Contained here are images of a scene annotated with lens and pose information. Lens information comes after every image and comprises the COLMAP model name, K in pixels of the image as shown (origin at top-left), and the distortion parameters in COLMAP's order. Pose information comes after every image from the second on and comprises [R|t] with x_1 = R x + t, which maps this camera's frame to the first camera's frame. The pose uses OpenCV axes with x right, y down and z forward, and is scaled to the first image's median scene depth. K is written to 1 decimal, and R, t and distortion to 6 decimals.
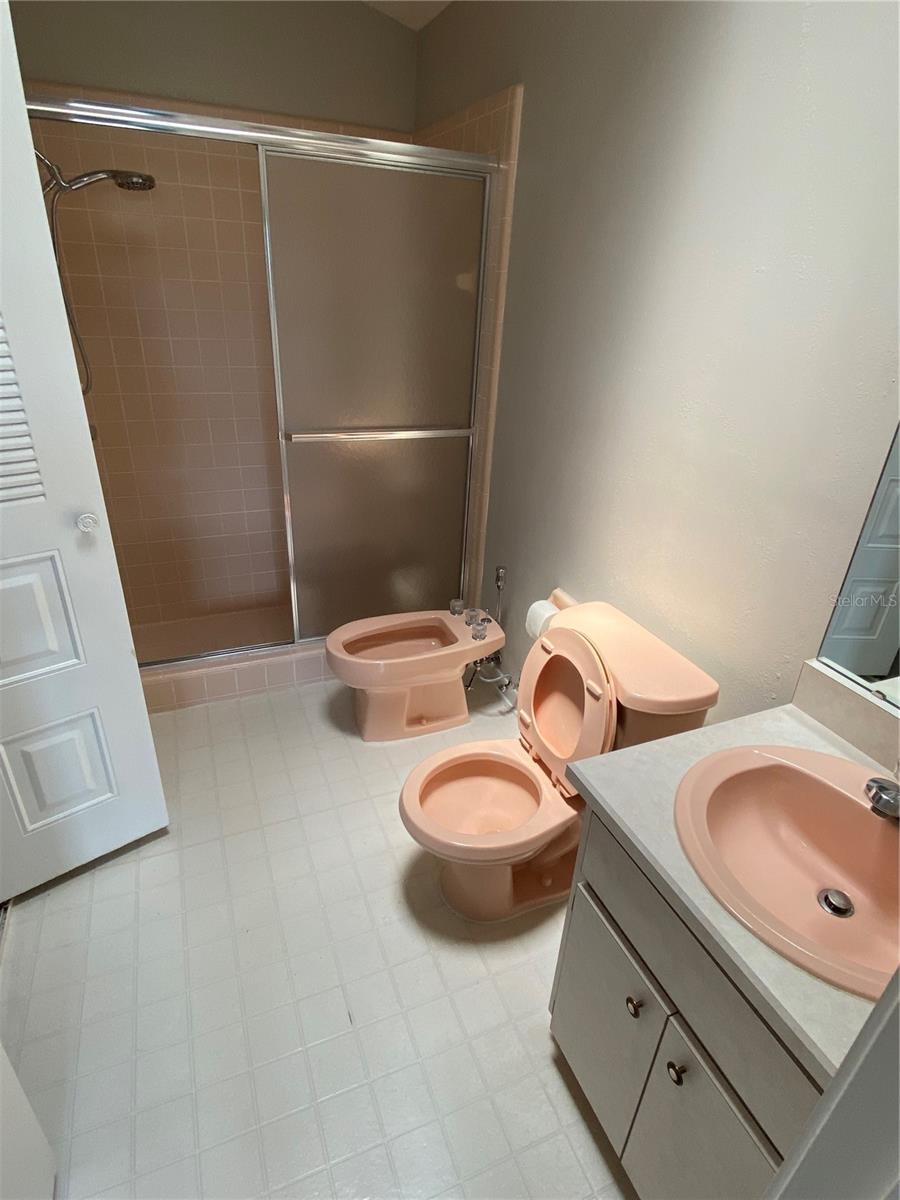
lens RADIAL K [[620.2, 0, 450.0], [0, 620.2, 600.0], [0, 0, 1]] dist [0.066310, -0.000034]
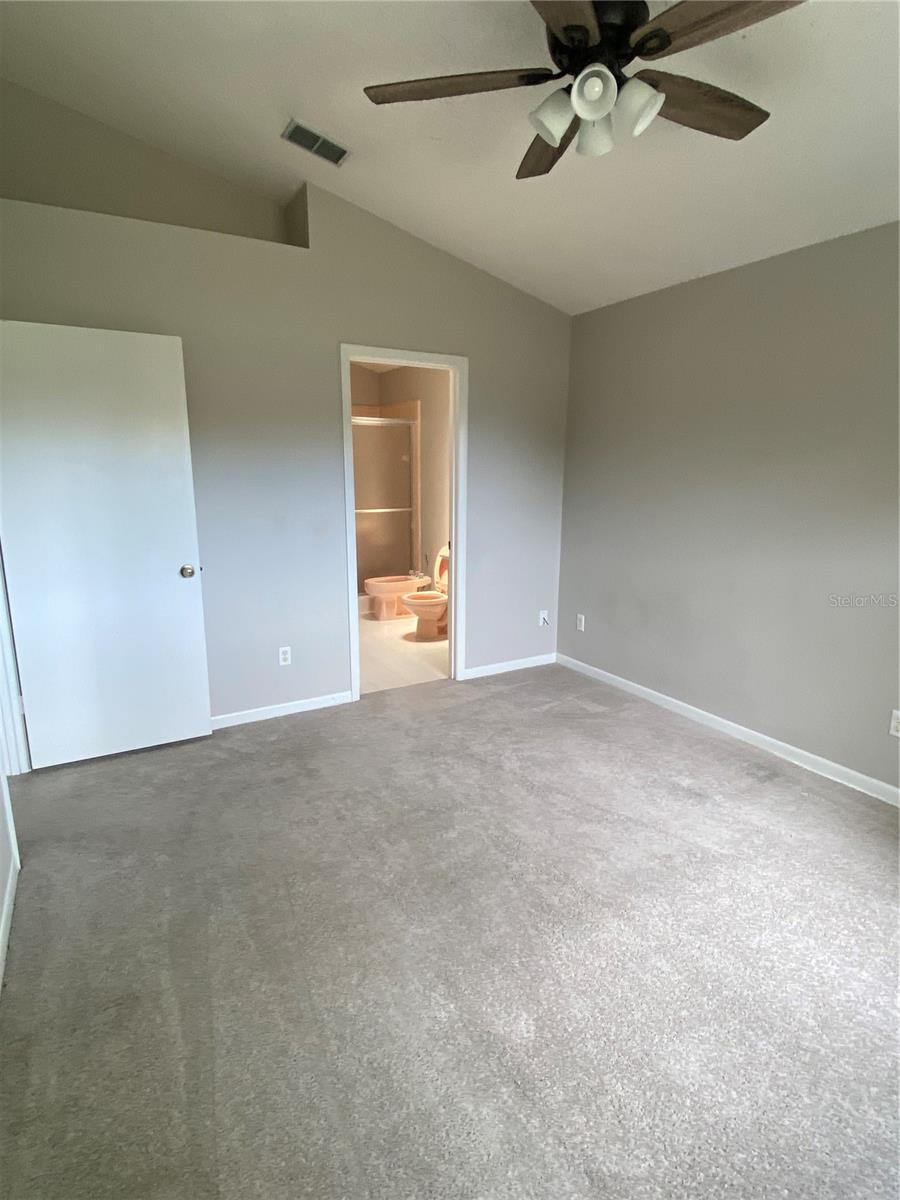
lens RADIAL K [[620.2, 0, 450.0], [0, 620.2, 600.0], [0, 0, 1]] dist [0.066310, -0.000034]
pose [[0.993024, -0.069907, 0.094959, -0.085739], [0.091560, 0.964586, -0.247368, 0.803564], [-0.074304, 0.254337, 0.964257, -1.517215]]
